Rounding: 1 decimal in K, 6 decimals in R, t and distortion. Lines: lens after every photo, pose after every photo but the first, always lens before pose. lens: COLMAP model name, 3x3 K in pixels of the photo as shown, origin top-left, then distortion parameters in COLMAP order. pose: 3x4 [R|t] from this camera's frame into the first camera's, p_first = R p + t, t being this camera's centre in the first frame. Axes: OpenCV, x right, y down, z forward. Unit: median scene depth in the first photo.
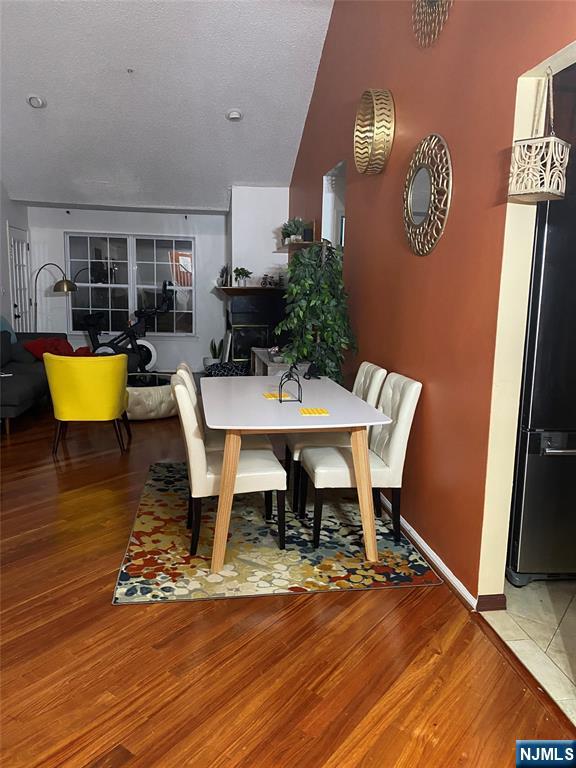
lens RADIAL K [[582.5, 0, 287.5], [0, 582.5, 383.0], [0, 0, 1]] dist [0.004028, 0.000106]
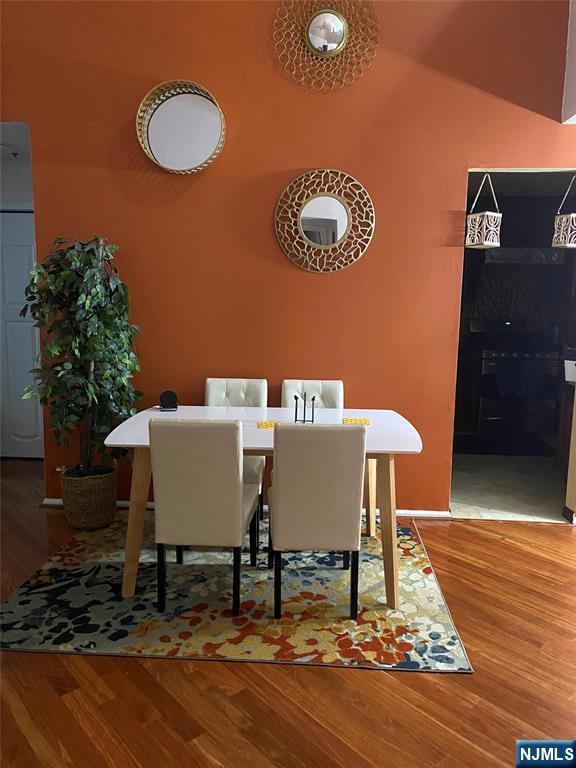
lens RADIAL K [[582.5, 0, 285.0], [0, 582.5, 381.1], [0, 0, 1]] dist [0.004028, 0.000106]
pose [[0.221075, -0.166872, 0.960874, -0.927844], [0.158377, 0.978317, 0.133462, -0.174920], [-0.962311, 0.122675, 0.242710, 0.818078]]
